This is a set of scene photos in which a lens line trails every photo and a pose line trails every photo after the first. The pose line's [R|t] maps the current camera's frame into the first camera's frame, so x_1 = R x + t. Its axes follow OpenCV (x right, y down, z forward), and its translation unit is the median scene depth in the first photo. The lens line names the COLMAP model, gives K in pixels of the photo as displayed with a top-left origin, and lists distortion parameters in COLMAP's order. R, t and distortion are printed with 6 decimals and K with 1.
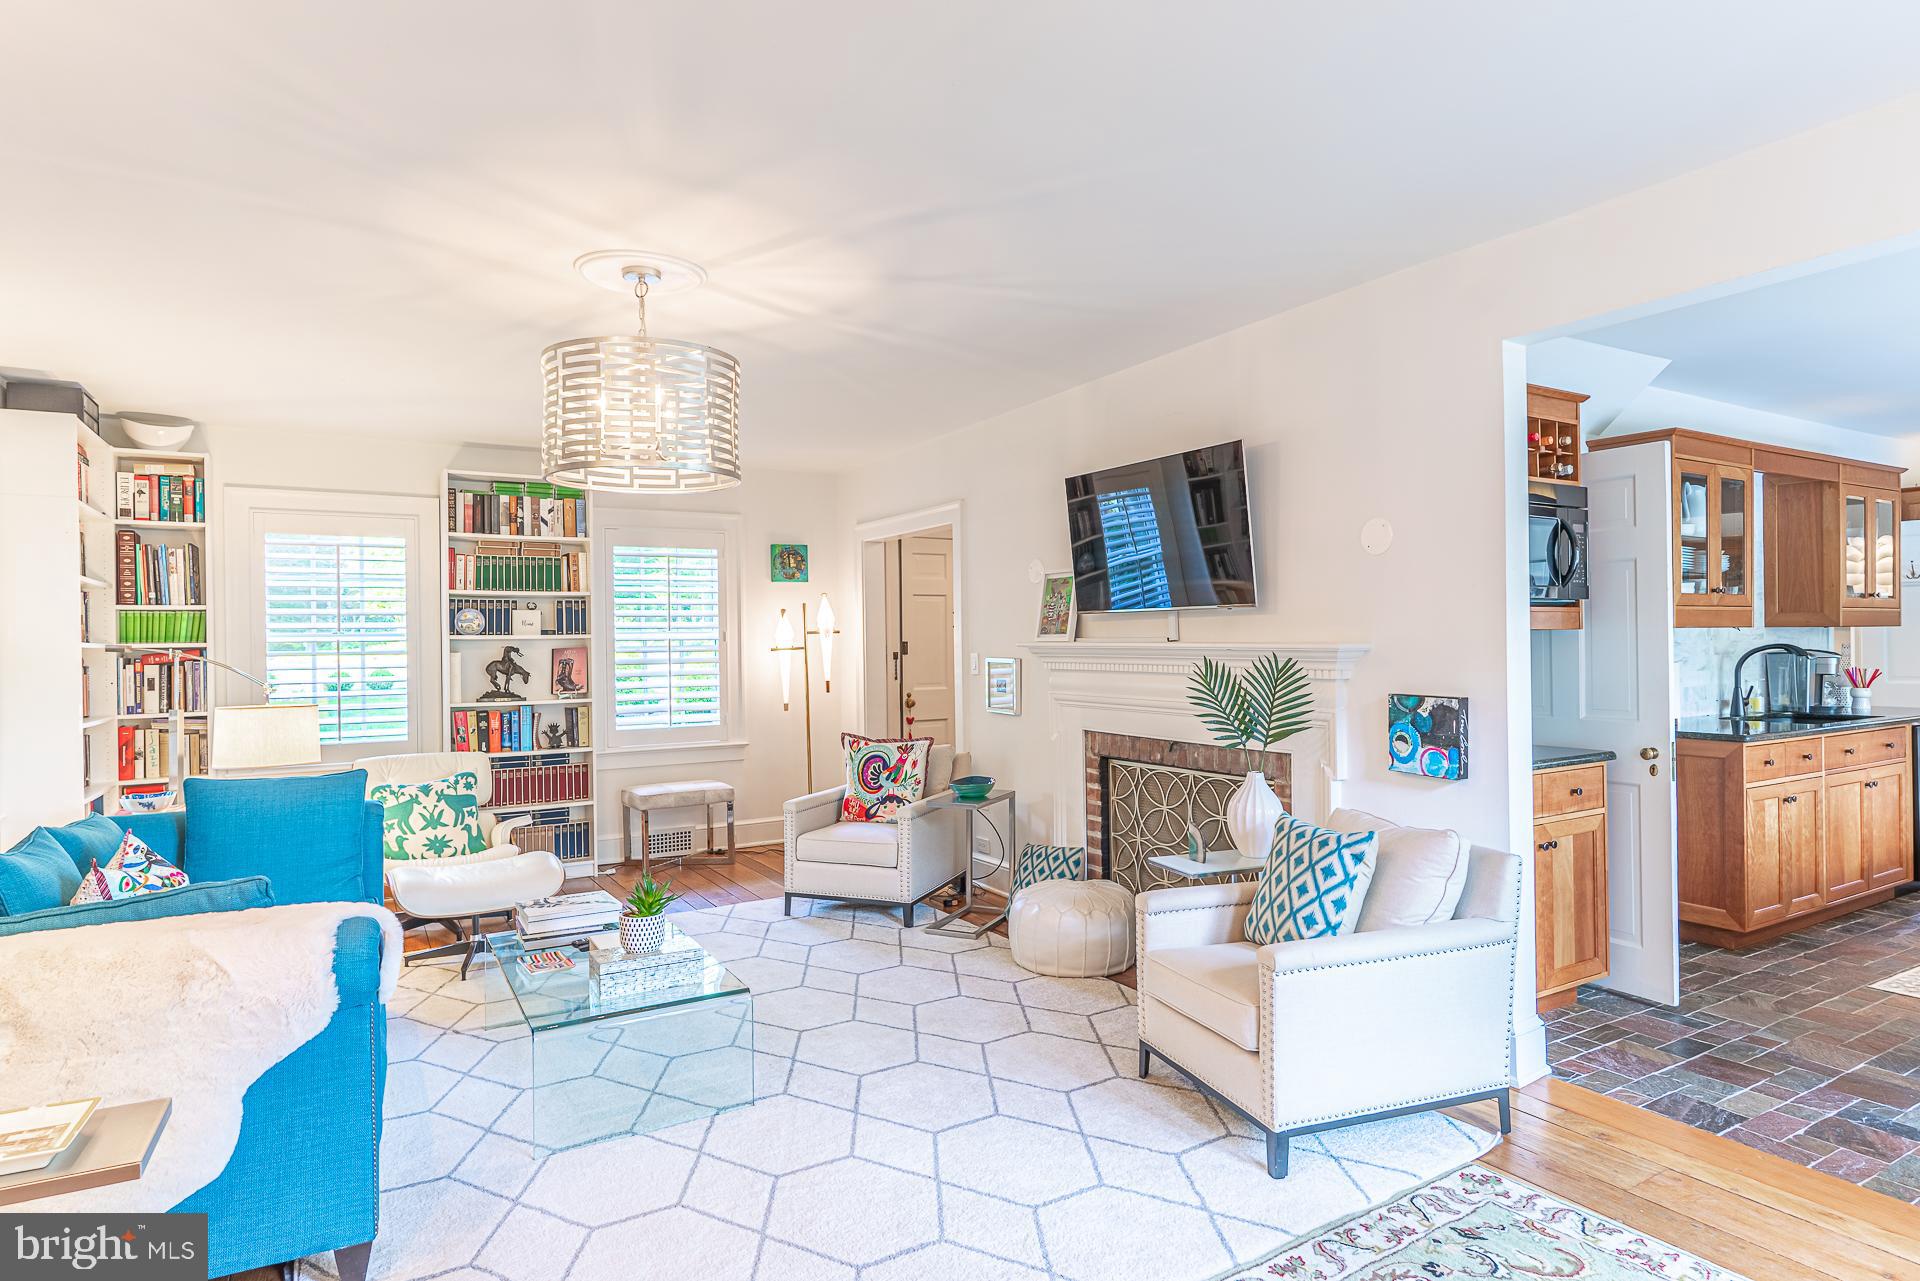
lens RADIAL K [[1054.6, 0, 964.0], [0, 1054.6, 638.2], [0, 0, 1]] dist [-0.004128, -0.001044]
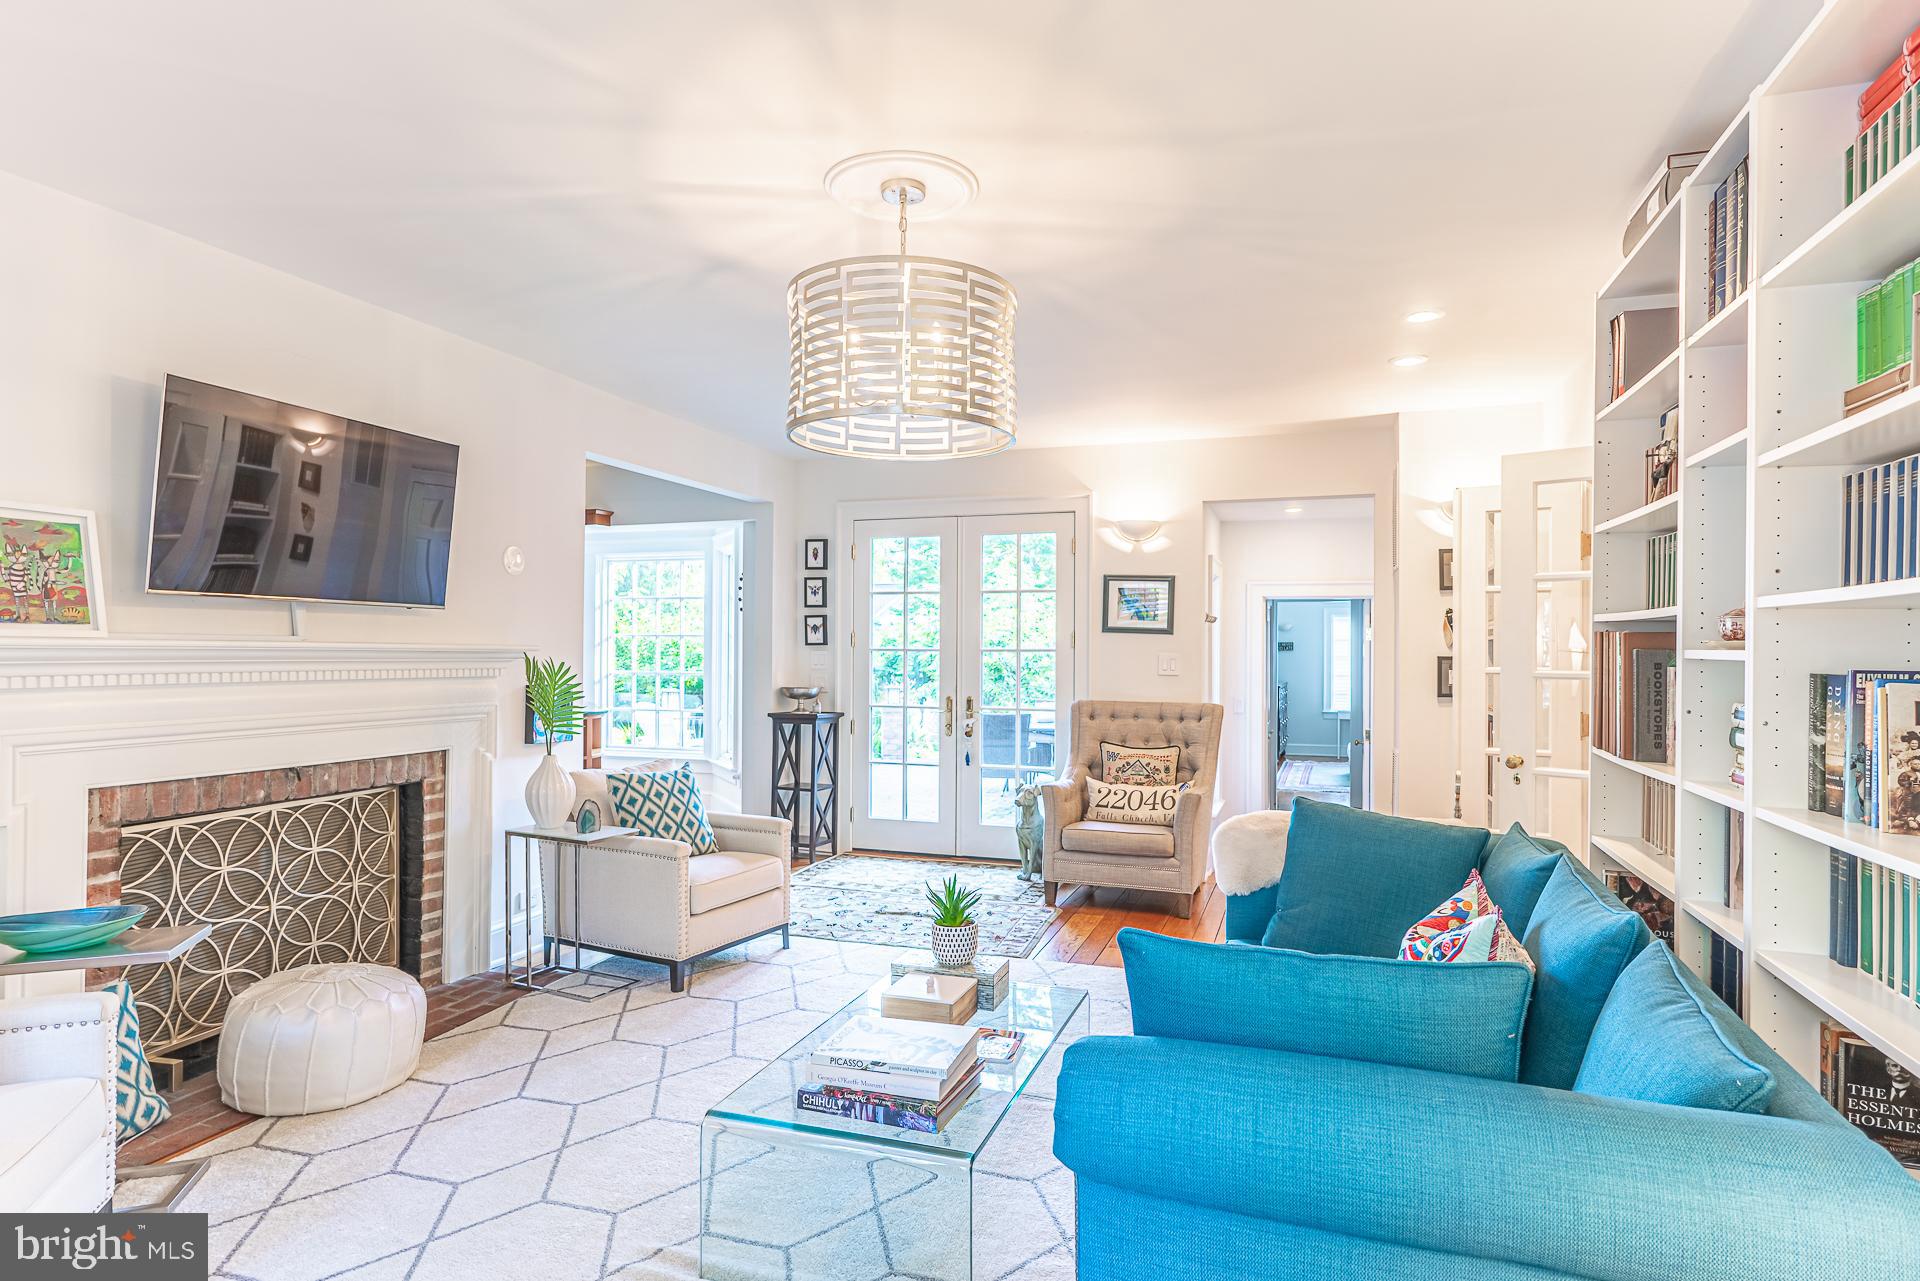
lens RADIAL K [[1054.6, 0, 961.5], [0, 1054.6, 650.7], [0, 0, 1]] dist [-0.004128, -0.001044]
pose [[-0.657771, 0.008619, 0.753168, -0.848155], [-0.002146, 0.999909, -0.013316, 0.022813], [-0.753214, -0.010375, -0.657693, 1.336809]]
